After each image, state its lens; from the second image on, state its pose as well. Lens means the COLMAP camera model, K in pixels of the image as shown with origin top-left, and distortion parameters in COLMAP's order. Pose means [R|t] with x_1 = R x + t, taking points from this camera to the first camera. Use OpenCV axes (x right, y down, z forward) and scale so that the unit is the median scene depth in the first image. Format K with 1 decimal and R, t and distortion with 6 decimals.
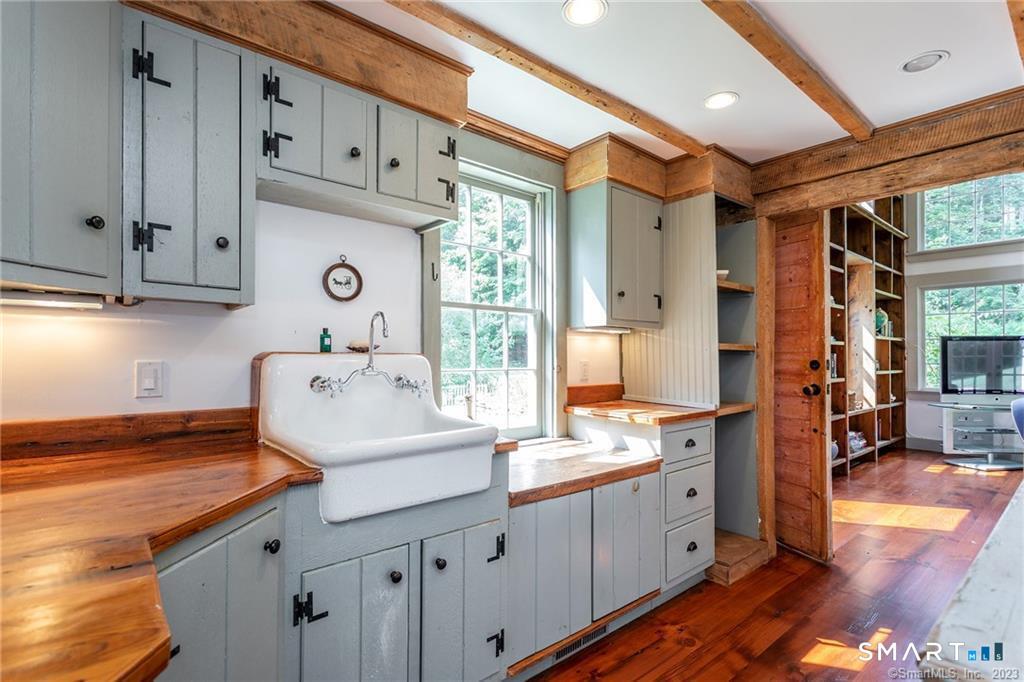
lens RADIAL K [[489.4, 0, 514.6], [0, 489.4, 347.1], [0, 0, 1]] dist [0.013725, 0.000549]
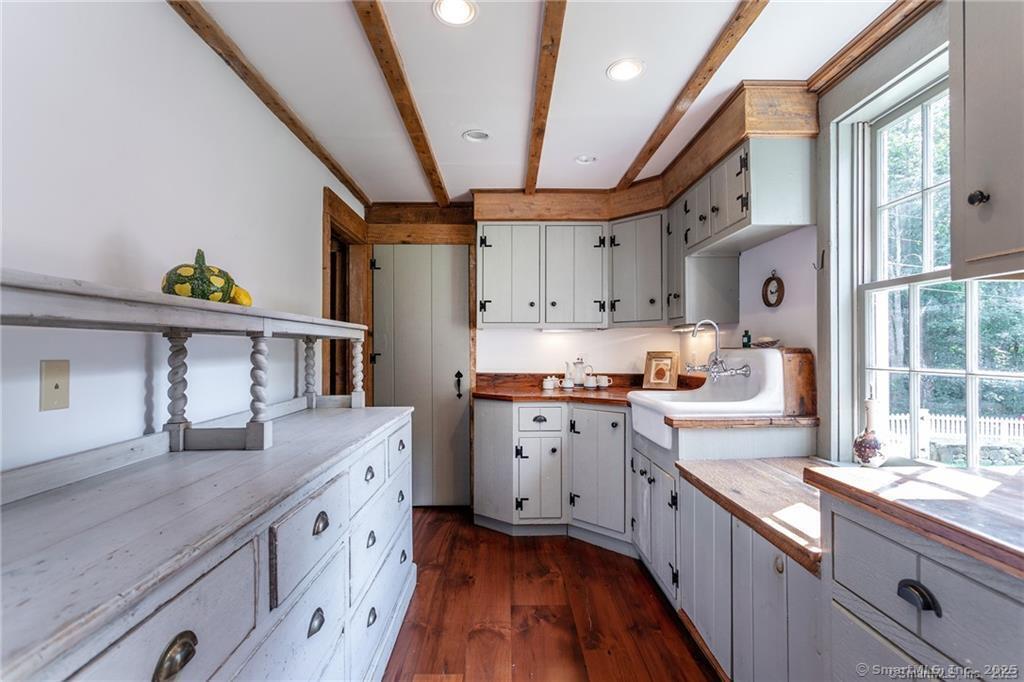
lens RADIAL K [[489.4, 0, 512.7], [0, 489.4, 344.2], [0, 0, 1]] dist [0.013725, 0.000549]
pose [[-0.624358, -0.005852, -0.781116, 1.069535], [0.014038, 0.999726, -0.018711, 0.016436], [0.781012, -0.022648, -0.624105, 1.287639]]
